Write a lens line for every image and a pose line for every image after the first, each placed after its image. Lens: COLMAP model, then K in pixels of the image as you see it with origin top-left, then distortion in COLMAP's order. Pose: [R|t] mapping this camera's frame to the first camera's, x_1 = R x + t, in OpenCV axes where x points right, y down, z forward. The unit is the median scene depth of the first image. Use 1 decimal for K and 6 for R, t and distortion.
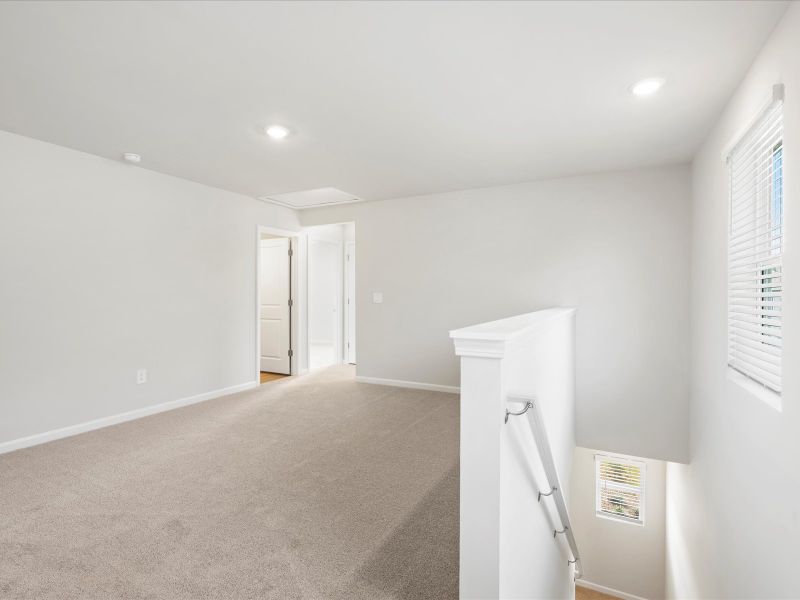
lens RADIAL K [[418.9, 0, 398.7], [0, 418.9, 293.8], [0, 0, 1]] dist [-0.001988, -0.000252]
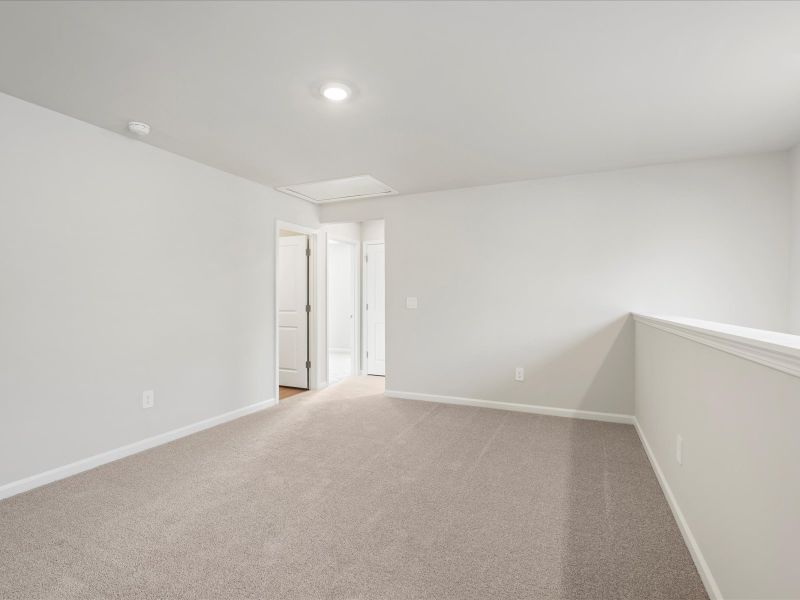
lens RADIAL K [[410.5, 0, 400.0], [0, 410.5, 300.0], [0, 0, 1]] dist [0.000581, -0.000347]
pose [[0.998532, -0.001477, 0.054151, -0.124845], [0.001193, 0.999985, 0.005267, -0.000656], [-0.054158, -0.005195, 0.998519, 0.129273]]
